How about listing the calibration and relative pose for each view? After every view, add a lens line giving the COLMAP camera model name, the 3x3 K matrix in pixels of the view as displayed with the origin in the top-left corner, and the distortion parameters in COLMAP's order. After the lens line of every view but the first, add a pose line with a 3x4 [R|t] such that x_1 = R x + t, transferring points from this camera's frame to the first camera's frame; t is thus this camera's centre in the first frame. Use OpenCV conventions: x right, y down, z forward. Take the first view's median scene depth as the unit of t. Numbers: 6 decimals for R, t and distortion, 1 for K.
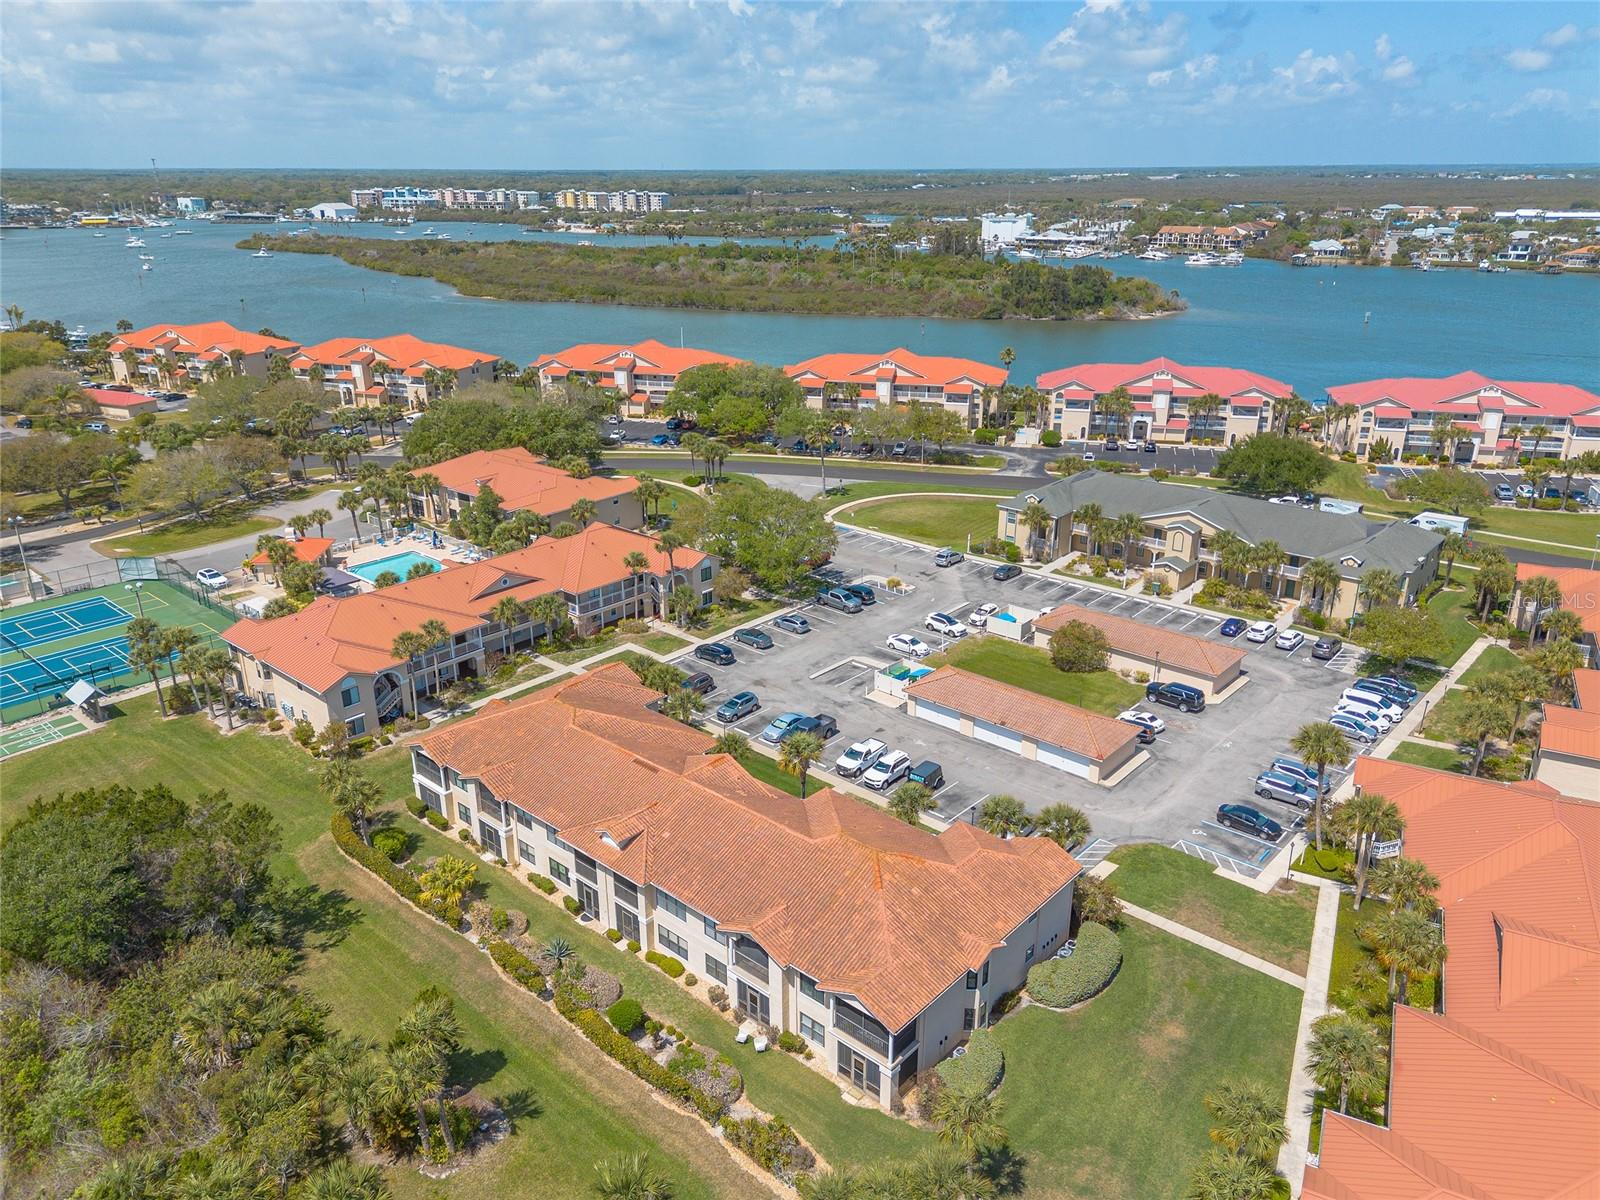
lens RADIAL K [[1133.0, 0, 797.4], [0, 1133.0, 600.0], [0, 0, 1]] dist [0.088147, -0.091265]
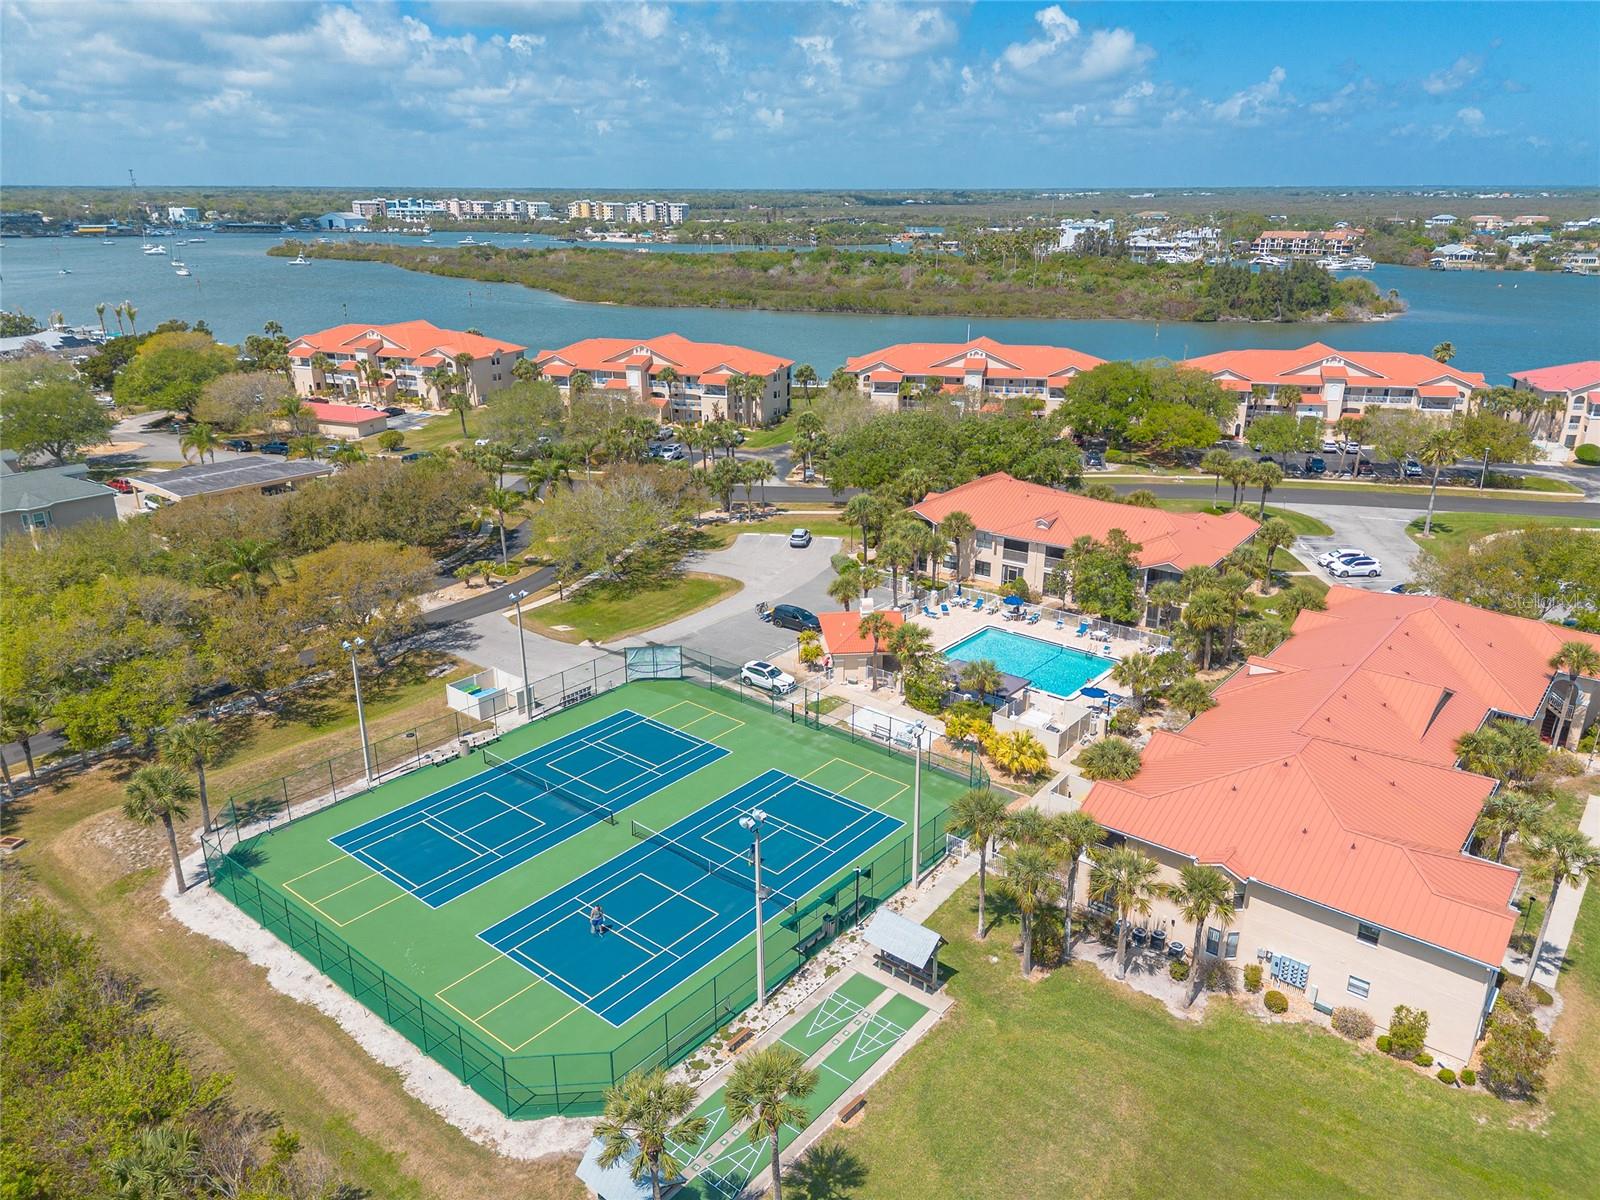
lens RADIAL K [[1133.0, 0, 797.4], [0, 1133.0, 600.0], [0, 0, 1]] dist [0.088147, -0.091265]
pose [[0.999338, -0.009402, 0.035132, -0.378079], [0.009942, 0.999834, -0.015240, -0.039049], [-0.034983, 0.015580, 0.999266, 0.253302]]
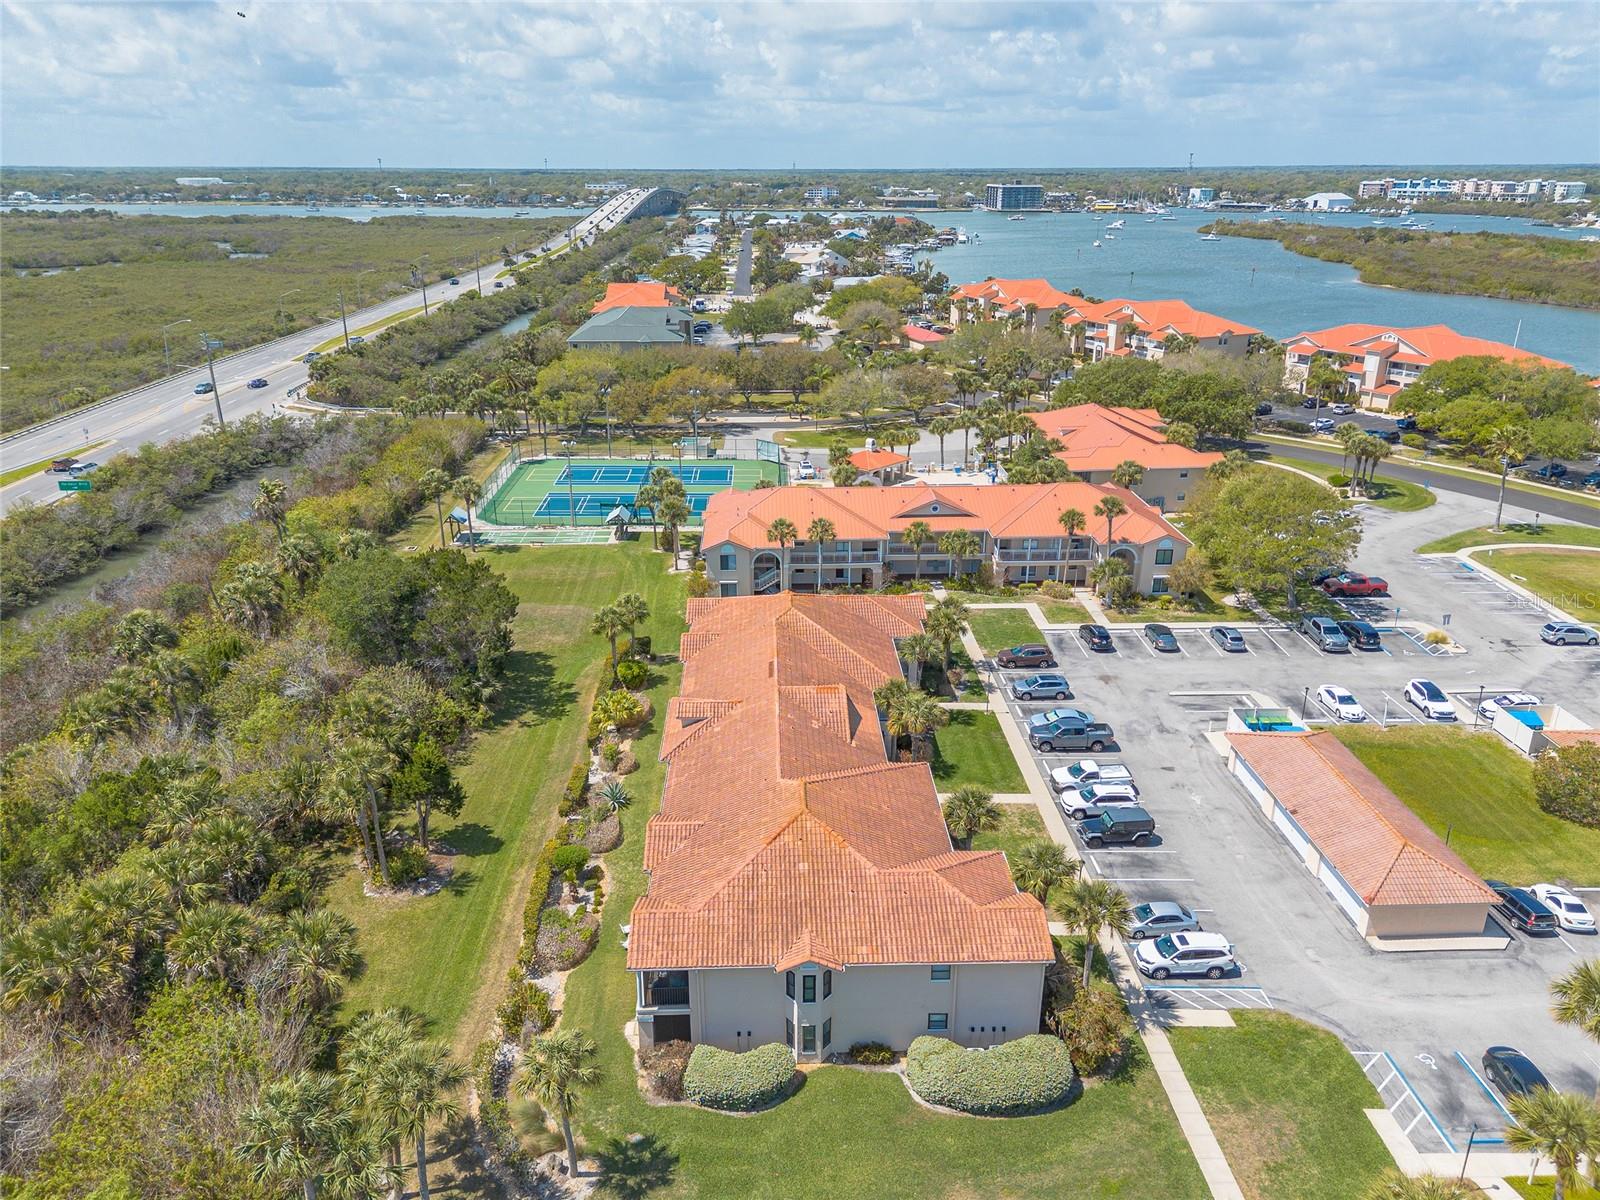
lens RADIAL K [[1133.0, 0, 797.4], [0, 1133.0, 600.0], [0, 0, 1]] dist [0.088147, -0.091265]
pose [[0.688310, 0.260070, -0.677195, 0.217383], [-0.258860, 0.960123, 0.105618, -0.007684], [0.677658, 0.102601, 0.728184, 0.127872]]
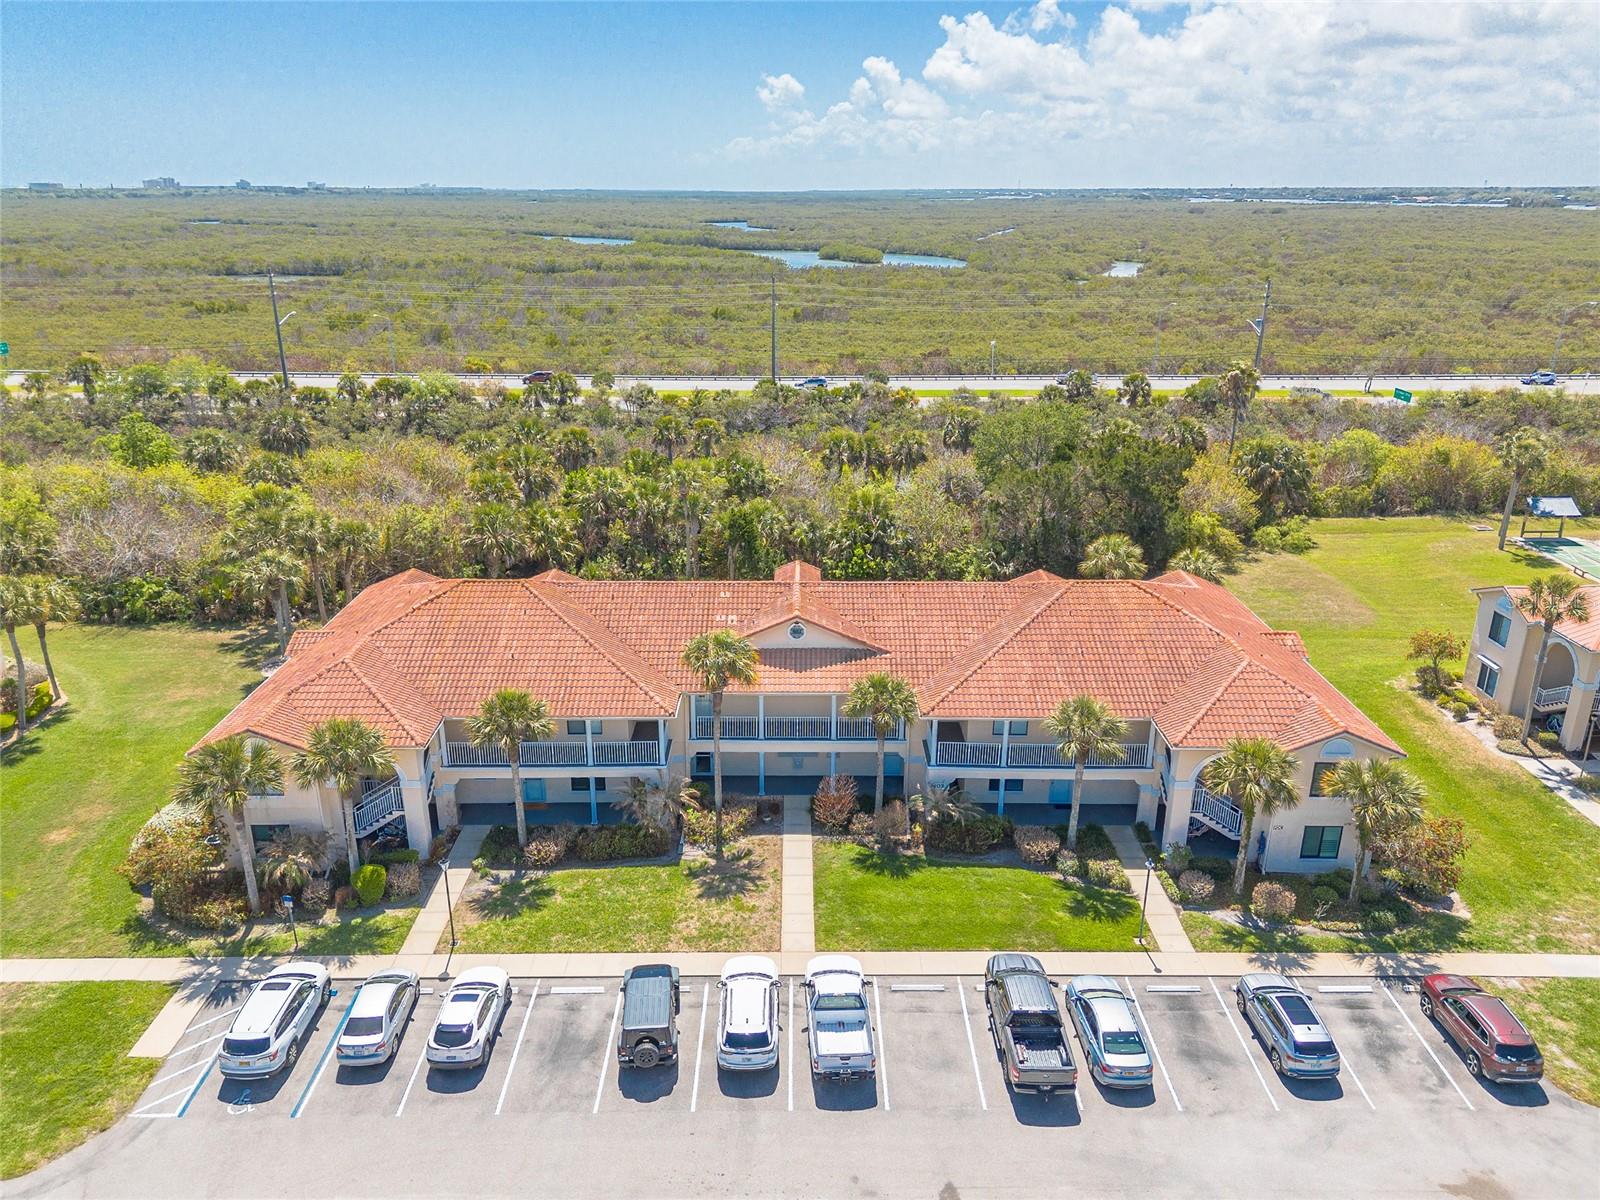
lens RADIAL K [[1163.0, 0, 798.1], [0, 1163.0, 537.0], [0, 0, 1]] dist [0.029407, -0.007168]
pose [[-0.744538, 0.192942, -0.639090, 0.147485], [-0.235650, 0.819739, 0.522012, -0.102855], [0.624605, 0.539260, -0.564860, 0.572258]]
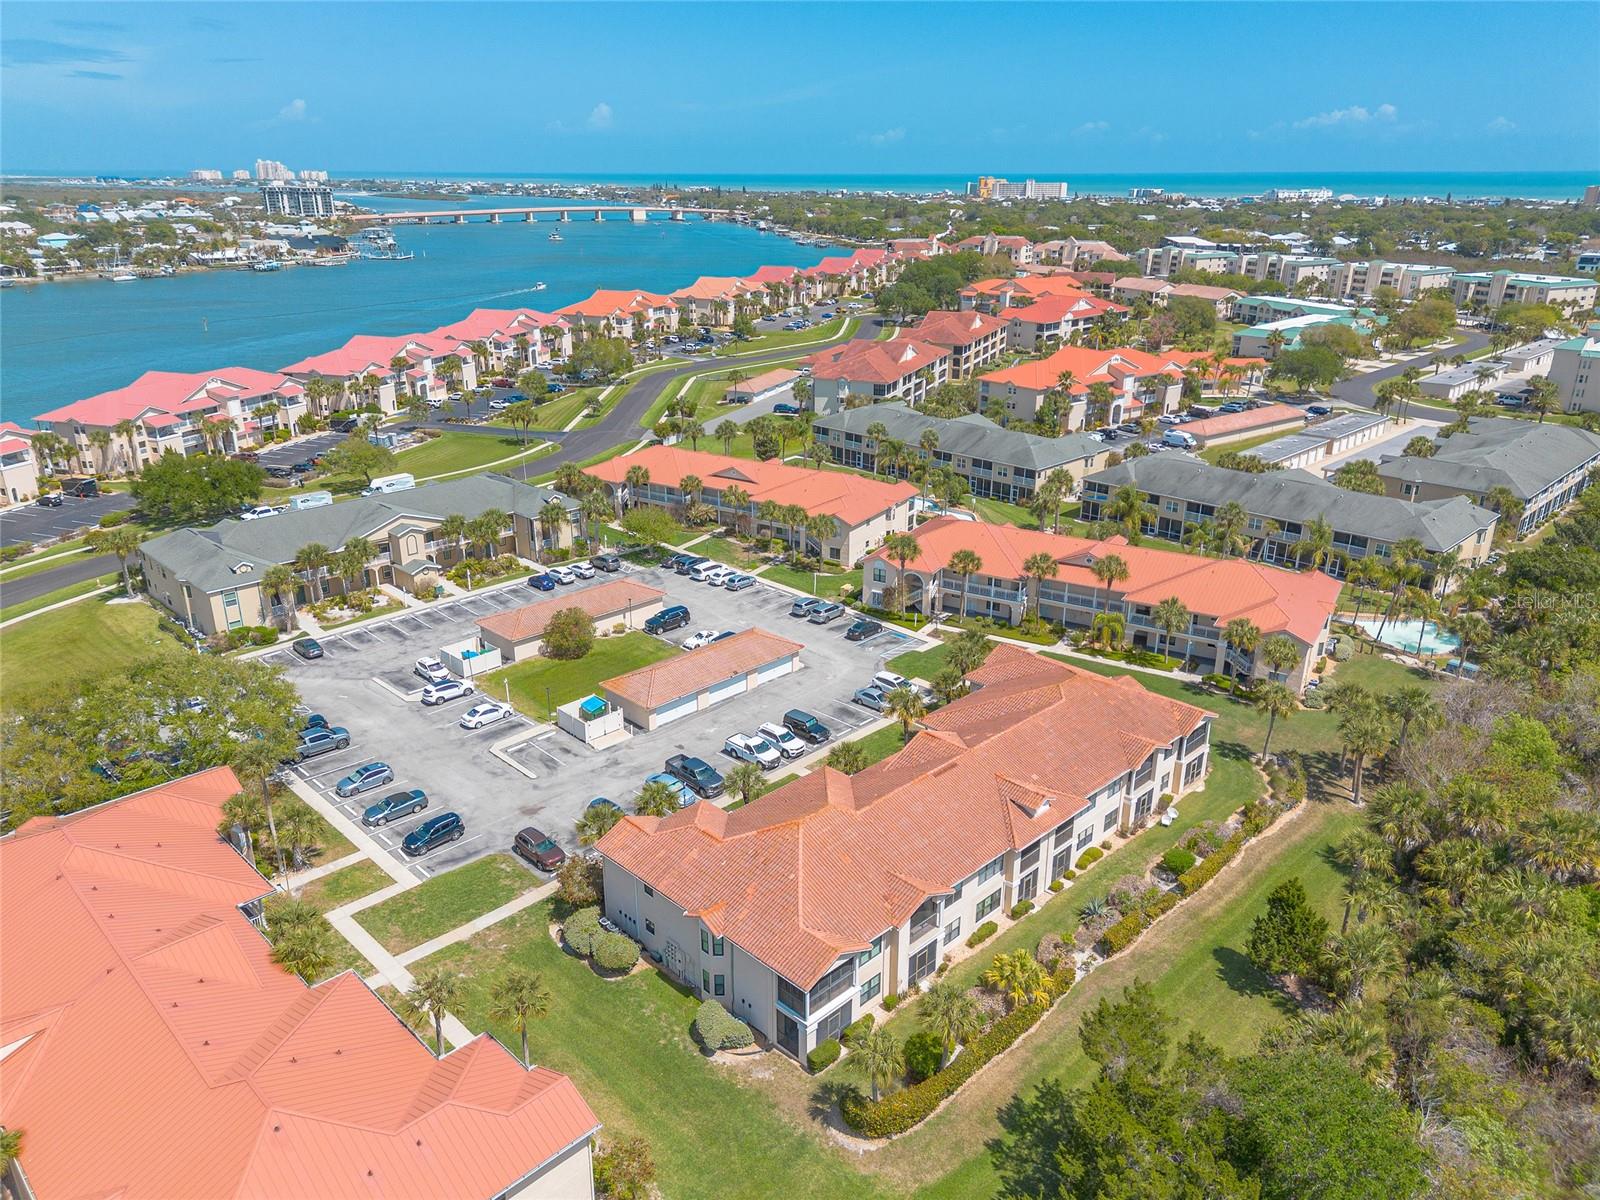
lens RADIAL K [[1133.0, 0, 797.4], [0, 1133.0, 600.0], [0, 0, 1]] dist [0.088147, -0.091265]
pose [[0.061282, -0.348049, 0.935471, -0.425666], [0.351460, 0.884732, 0.306147, -0.139892], [-0.934195, 0.310019, 0.176543, 0.375767]]
